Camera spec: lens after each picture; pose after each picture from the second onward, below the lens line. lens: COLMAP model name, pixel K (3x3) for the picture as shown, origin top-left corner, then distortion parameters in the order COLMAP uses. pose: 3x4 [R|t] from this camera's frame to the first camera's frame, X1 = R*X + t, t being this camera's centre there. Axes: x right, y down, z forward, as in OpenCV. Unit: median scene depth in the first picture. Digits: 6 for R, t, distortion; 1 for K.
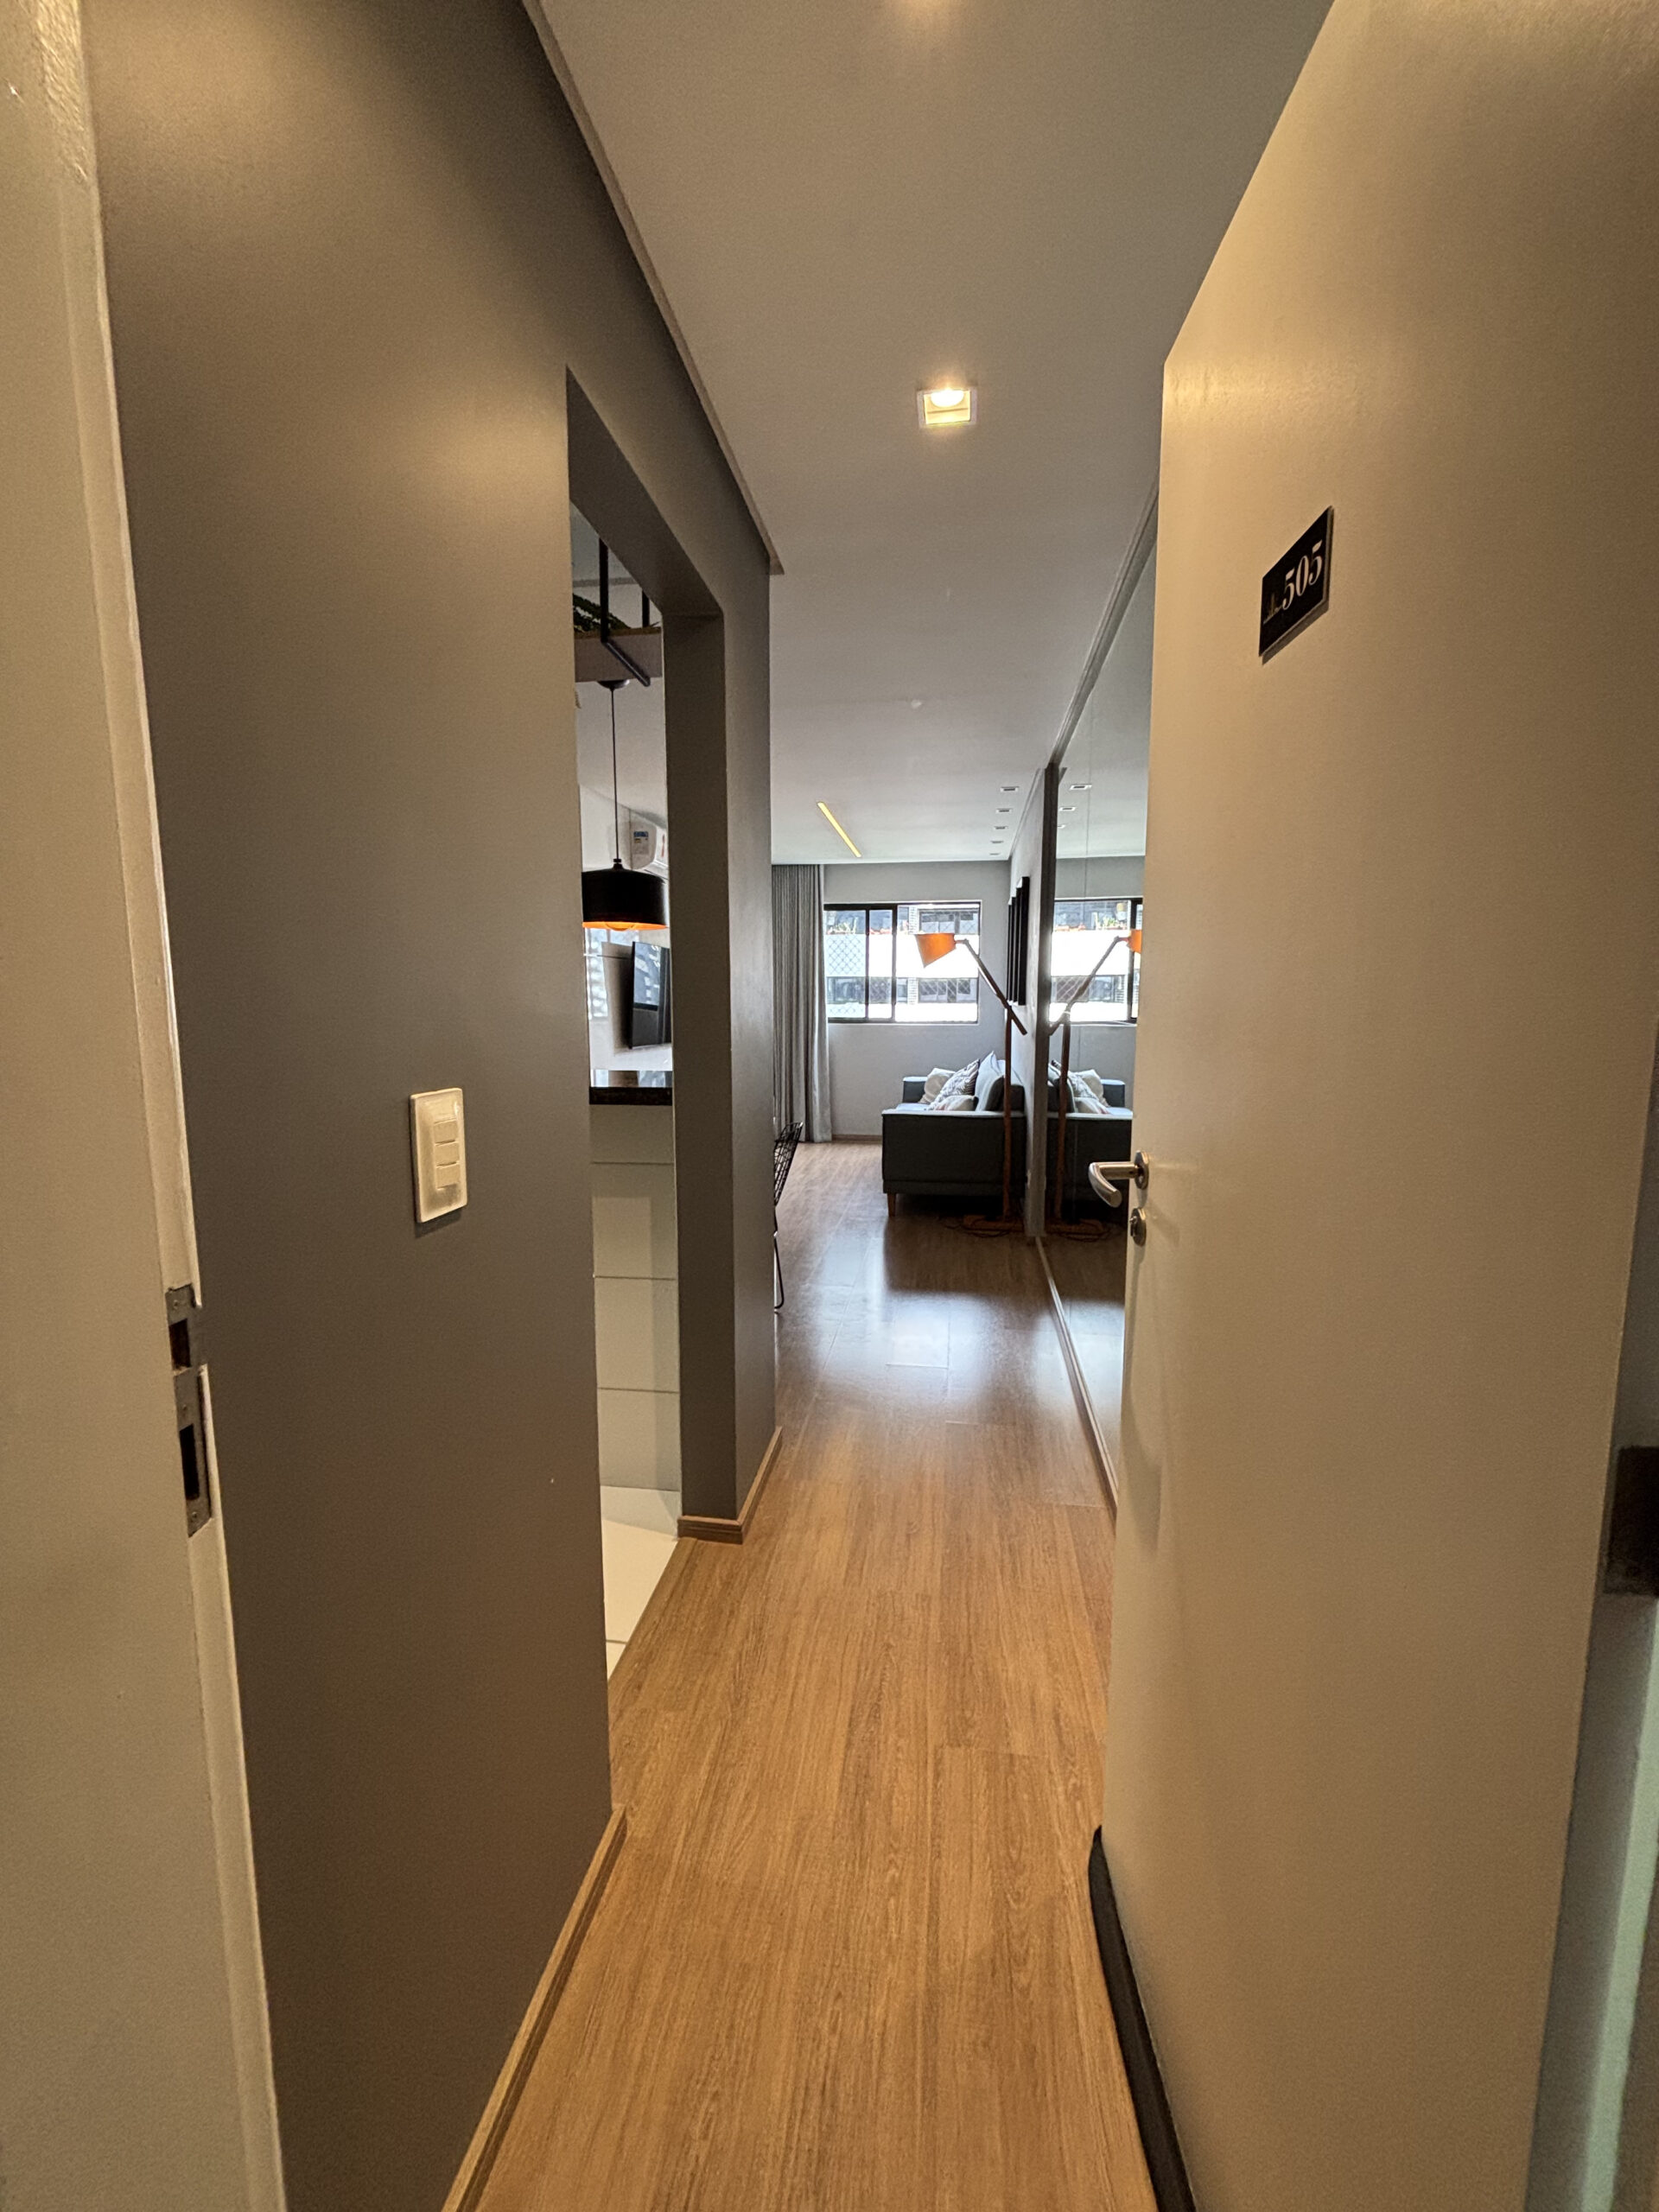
lens RADIAL K [[885.6, 0, 818.8], [0, 885.6, 1101.5], [0, 0, 1]] dist [0.061465, -0.000036]
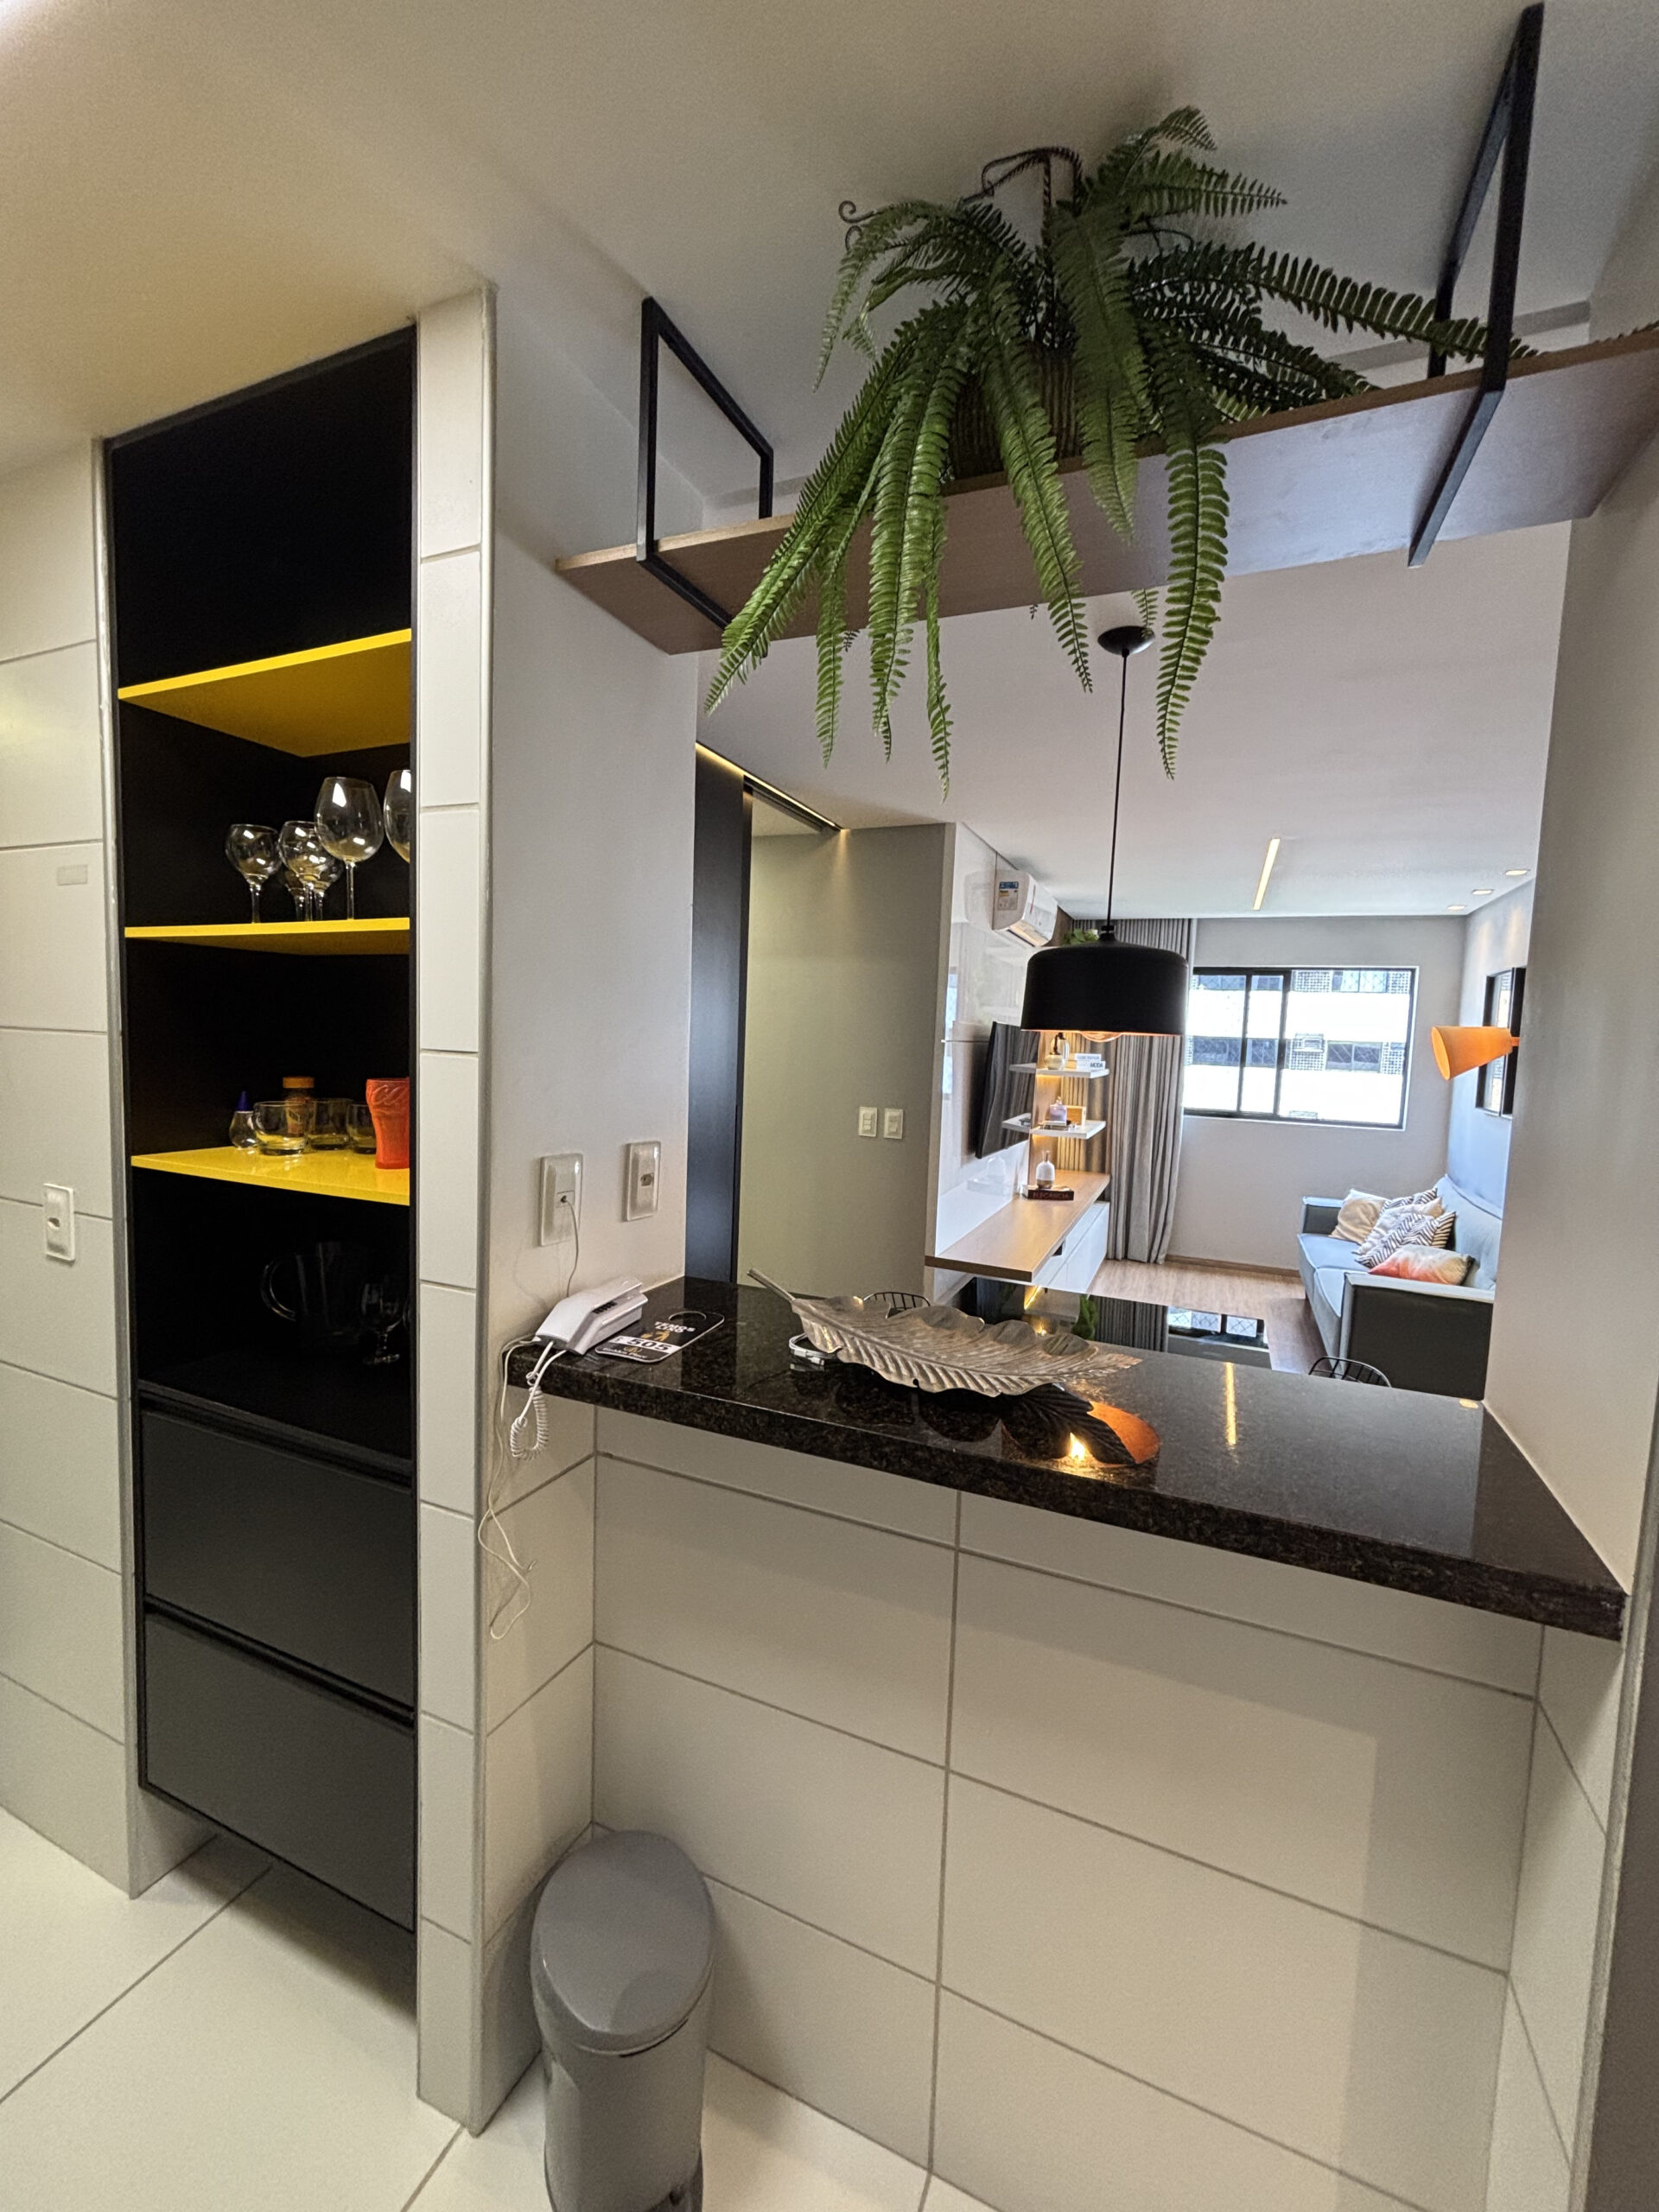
lens RADIAL K [[899.0, 0, 827.0], [0, 899.0, 1109.6], [0, 0, 1]] dist [0.000402, -0.000159]
pose [[0.967754, 0.056475, -0.245484, -0.141635], [-0.066290, 0.997290, -0.031897, -0.062903], [0.243017, 0.047142, 0.968876, 0.193217]]
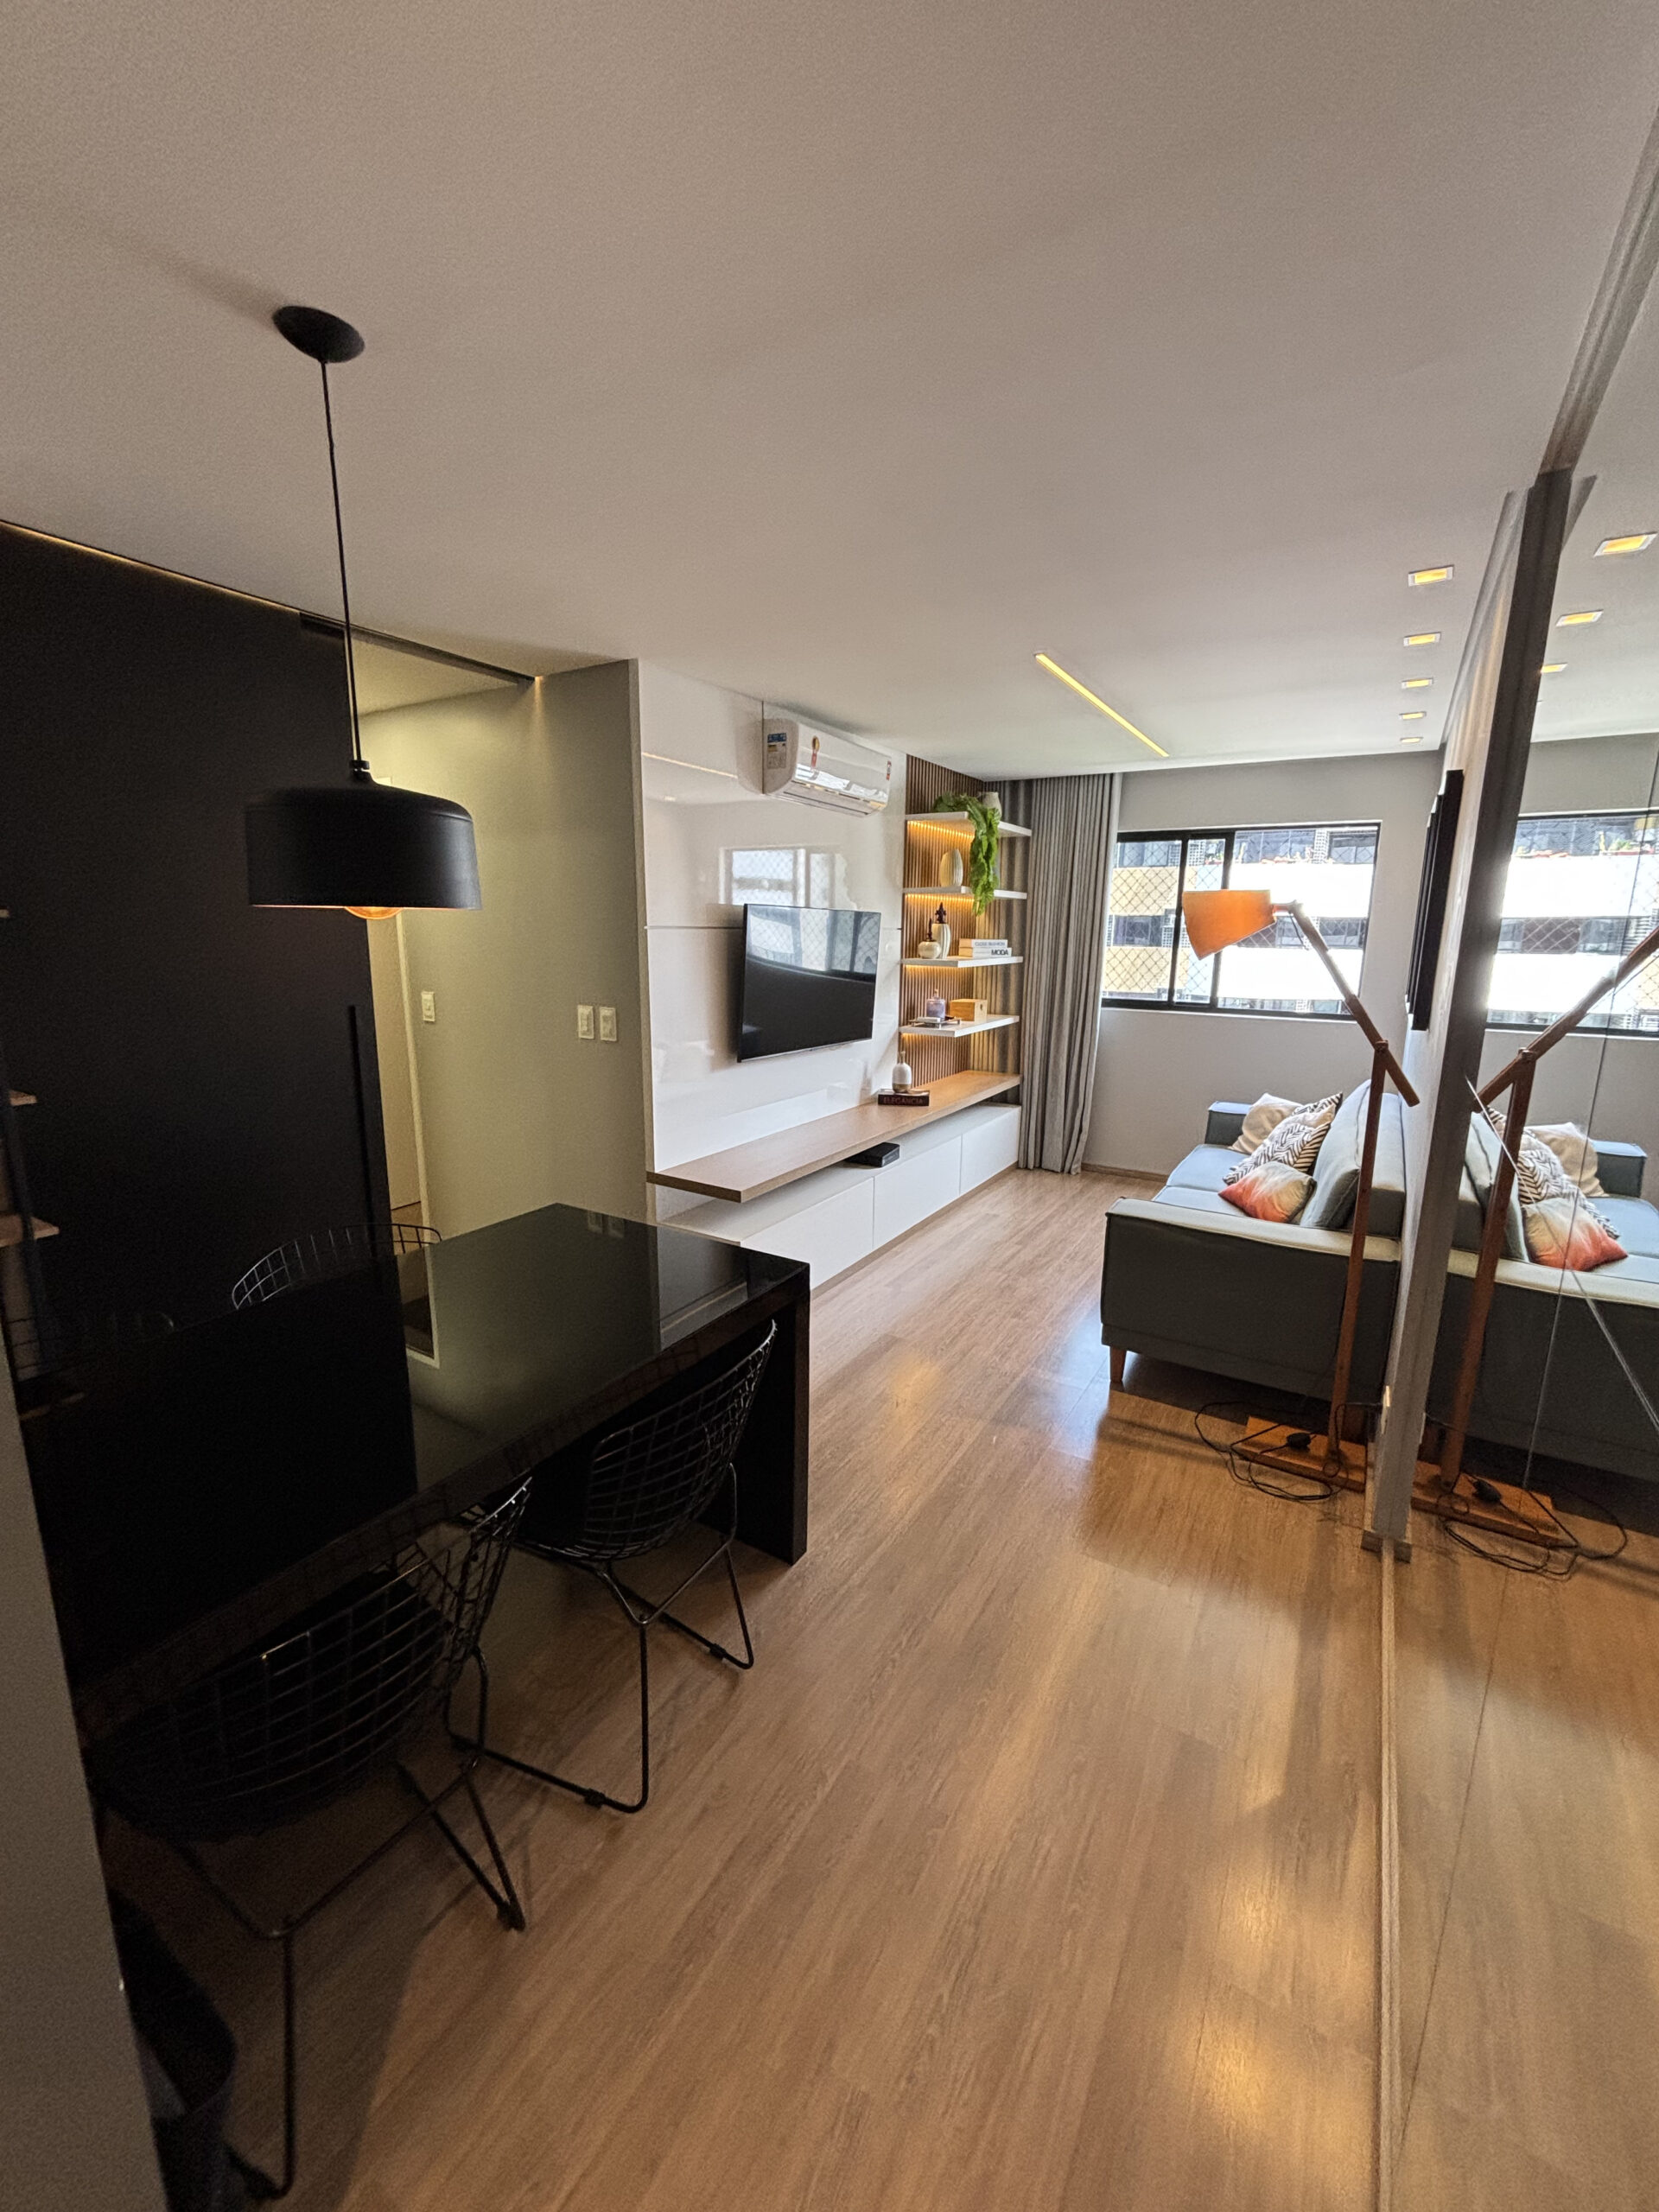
lens RADIAL K [[888.4, 0, 829.5], [0, 888.4, 1106.0], [0, 0, 1]] dist [-0.000489, 0.000063]
pose [[0.923517, 0.087466, -0.373452, 0.100400], [-0.057056, 0.994147, 0.091742, -0.085080], [0.379290, -0.063417, 0.923102, 0.366068]]
